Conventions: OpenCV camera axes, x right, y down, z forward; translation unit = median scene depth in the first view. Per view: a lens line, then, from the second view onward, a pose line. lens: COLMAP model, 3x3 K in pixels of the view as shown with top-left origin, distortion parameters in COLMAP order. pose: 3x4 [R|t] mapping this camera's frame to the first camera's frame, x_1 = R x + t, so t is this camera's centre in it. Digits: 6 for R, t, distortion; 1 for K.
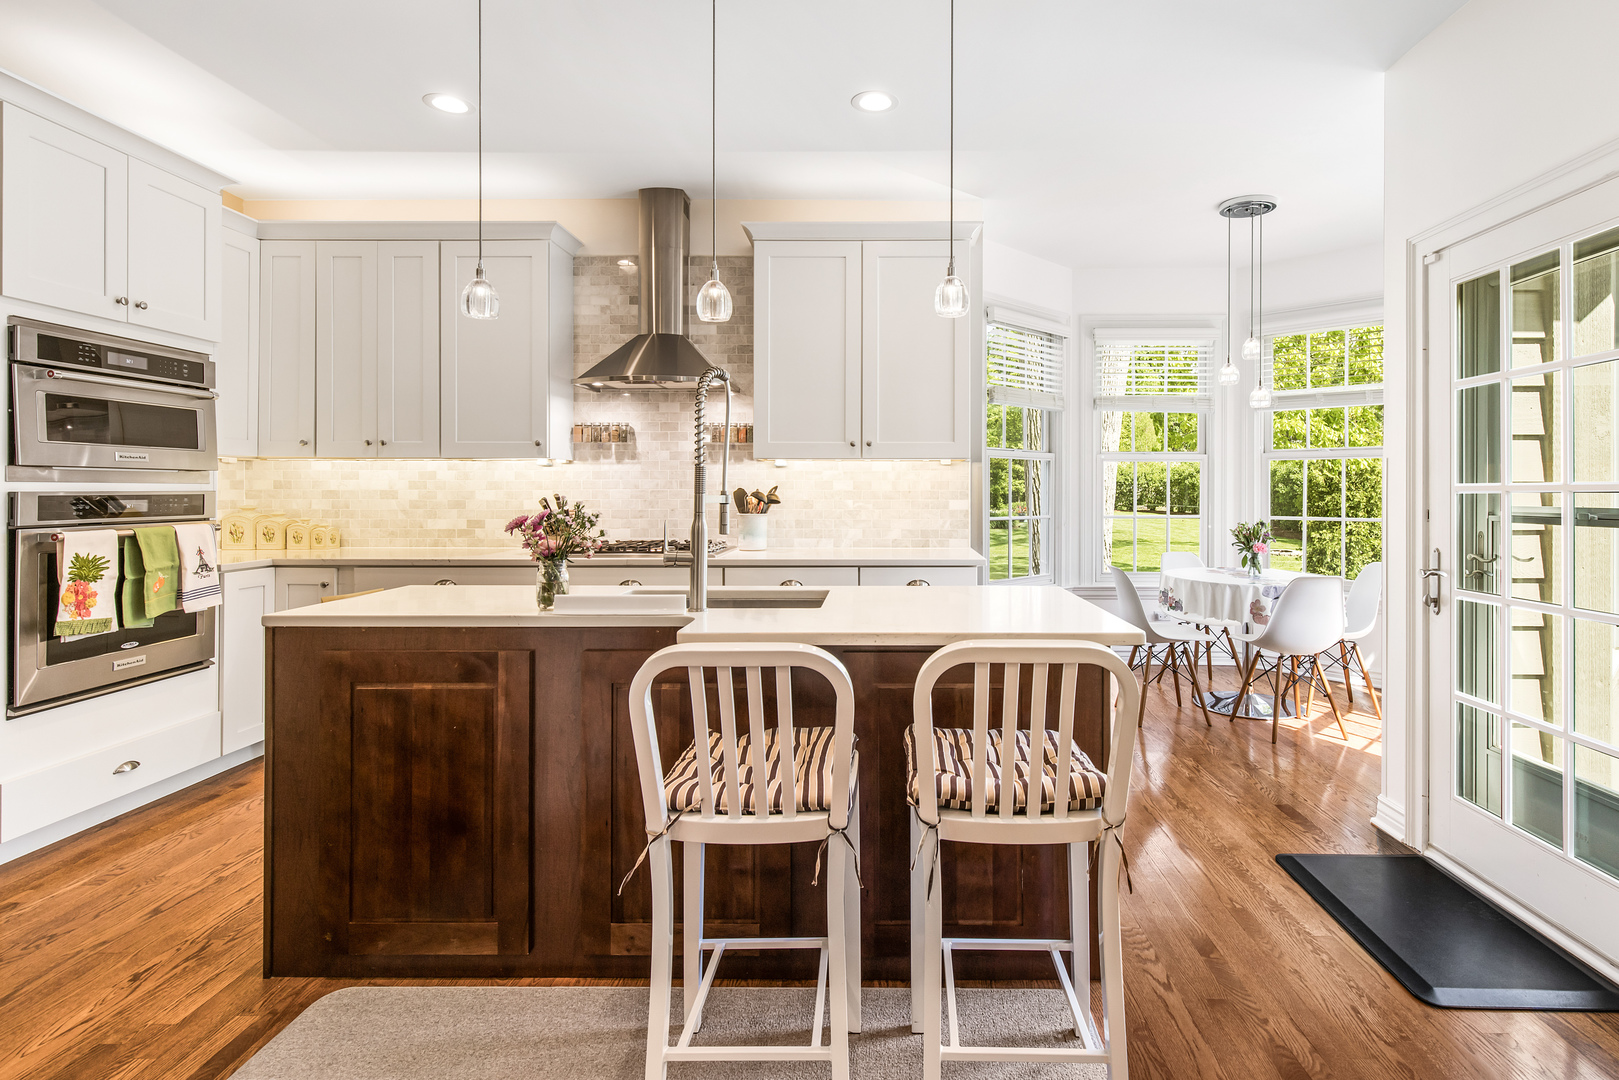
lens RADIAL K [[749.3, 0, 872.9], [0, 749.3, 485.7], [0, 0, 1]] dist [0.003374, -0.000727]
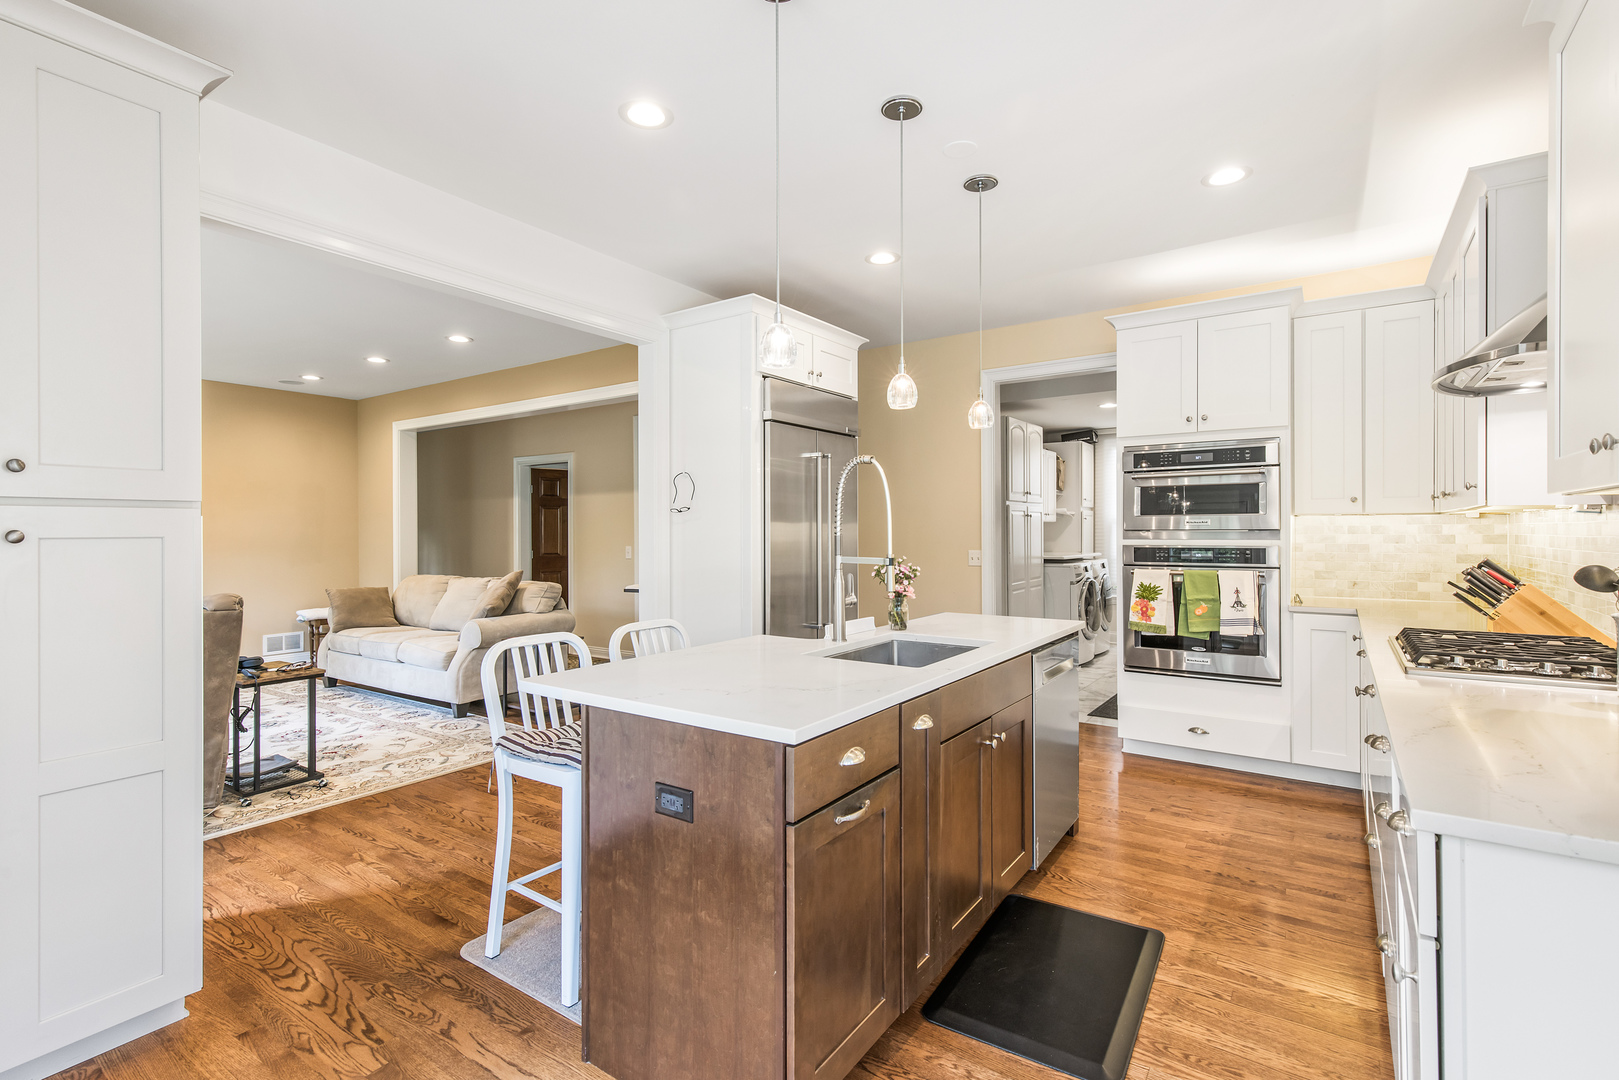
lens RADIAL K [[749.3, 0, 822.4], [0, 749.3, 536.5], [0, 0, 1]] dist [0.003374, -0.000727]
pose [[-0.551760, -0.000097, -0.834003, 0.475511], [0.004600, 0.999984, -0.003159, -0.006432], [0.833990, -0.005580, -0.551751, 0.871182]]
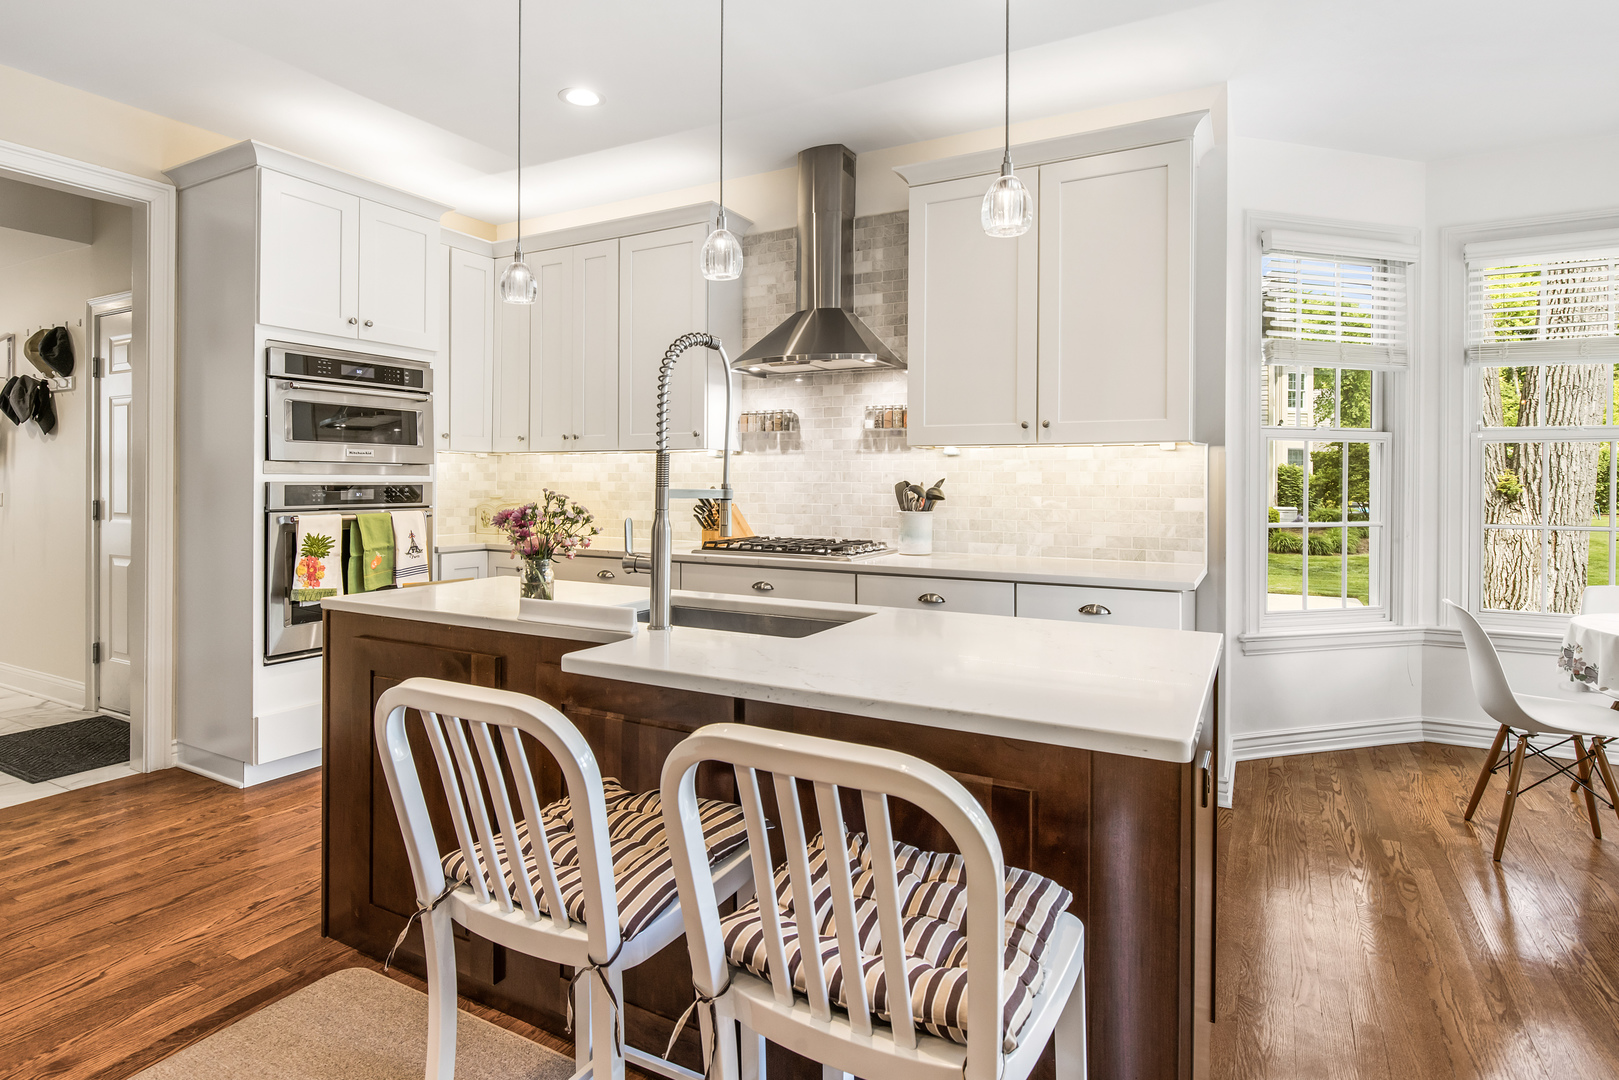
lens RADIAL K [[810.2, 0, 817.0], [0, 810.2, 478.3], [0, 0, 1]] dist [-0.005795, -0.000174]
pose [[0.889813, 0.001328, -0.456323, 0.166802], [-0.001753, 0.999998, -0.000507, 0.000871], [0.456321, 0.001251, 0.889814, 0.144368]]
